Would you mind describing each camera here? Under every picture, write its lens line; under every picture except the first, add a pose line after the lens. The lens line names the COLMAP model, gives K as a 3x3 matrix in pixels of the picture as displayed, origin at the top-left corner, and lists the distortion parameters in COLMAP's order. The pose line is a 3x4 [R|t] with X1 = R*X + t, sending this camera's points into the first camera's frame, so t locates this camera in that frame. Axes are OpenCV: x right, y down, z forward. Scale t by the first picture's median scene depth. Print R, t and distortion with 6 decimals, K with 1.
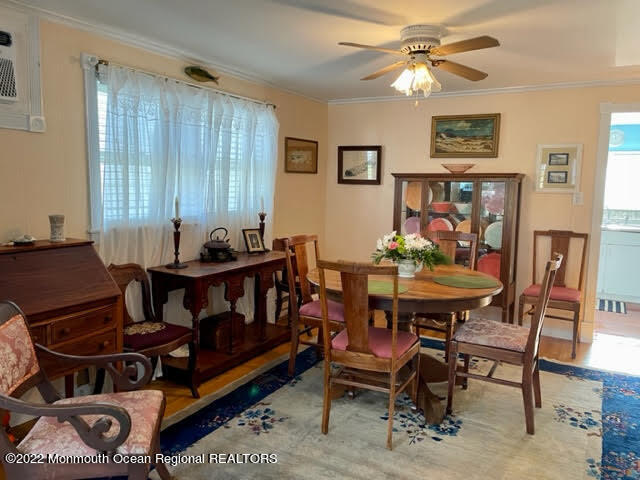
lens RADIAL K [[482.8, 0, 321.5], [0, 482.8, 236.6], [0, 0, 1]] dist [0.039251, -0.042876]
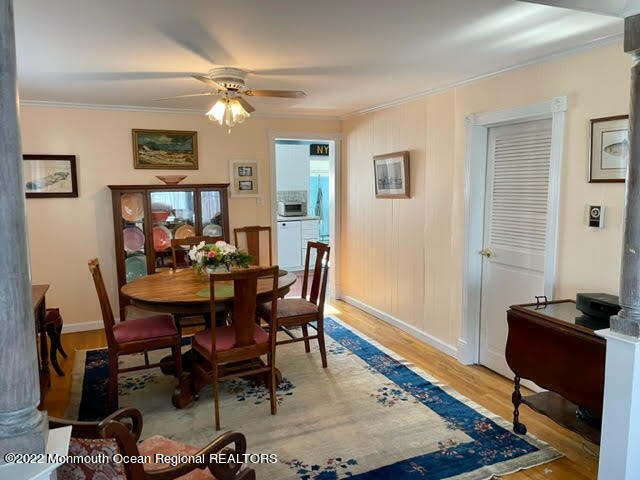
lens RADIAL K [[482.8, 0, 320.9], [0, 482.8, 241.5], [0, 0, 1]] dist [0.039251, -0.042876]
pose [[0.593611, -0.127264, 0.794626, -0.549514], [0.111881, 0.990878, 0.075116, -0.062635], [-0.796937, 0.044314, 0.602435, 0.100969]]
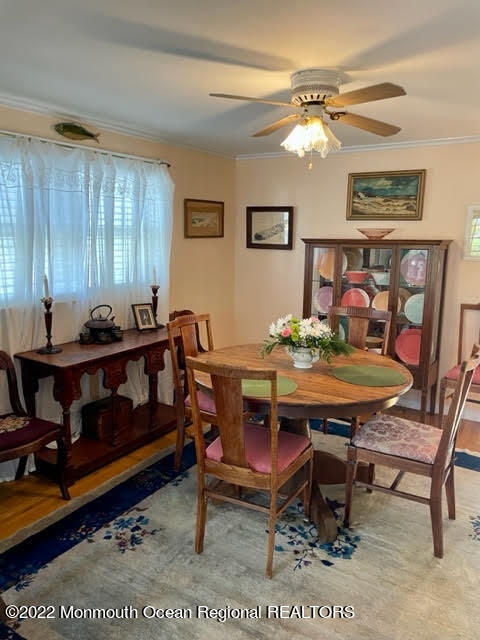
lens RADIAL K [[482.8, 0, 236.1], [0, 482.8, 317.1], [0, 0, 1]] dist [0.039251, -0.042876]
pose [[0.998845, 0.001487, -0.048032, 0.092504], [0.001529, 0.998032, 0.062691, -0.058391], [0.048031, -0.062692, 0.996876, 0.124802]]
